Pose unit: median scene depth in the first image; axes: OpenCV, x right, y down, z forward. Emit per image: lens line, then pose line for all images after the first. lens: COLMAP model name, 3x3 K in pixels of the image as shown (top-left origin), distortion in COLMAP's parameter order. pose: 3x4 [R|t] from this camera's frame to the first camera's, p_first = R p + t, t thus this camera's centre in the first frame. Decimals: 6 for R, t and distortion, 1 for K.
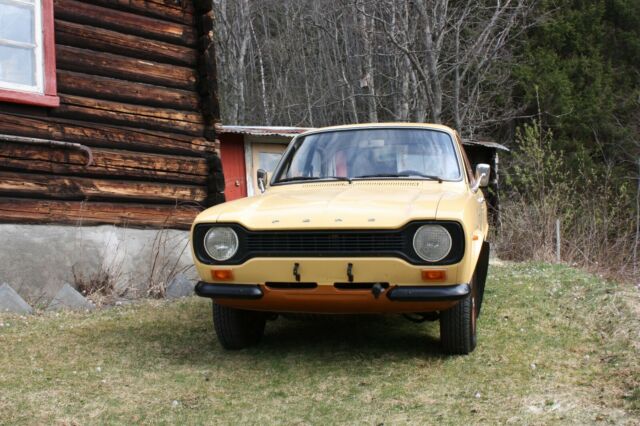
lens RADIAL K [[689.9, 0, 320.0], [0, 689.9, 213.0], [0, 0, 1]] dist [-0.016179, -0.003035]
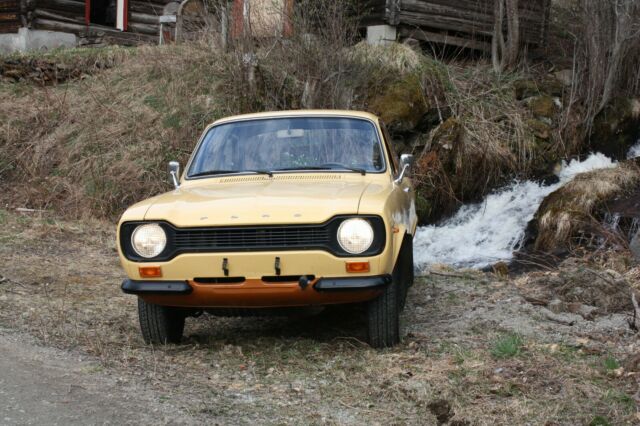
lens RADIAL K [[900.3, 0, 319.3], [0, 900.3, 239.7], [0, 0, 1]] dist [-0.047394, 0.084655]
pose [[0.992632, -0.019799, 0.119542, -0.054063], [0.014552, 0.998898, 0.044610, -0.012633], [-0.120294, -0.042541, 0.991826, -0.341795]]
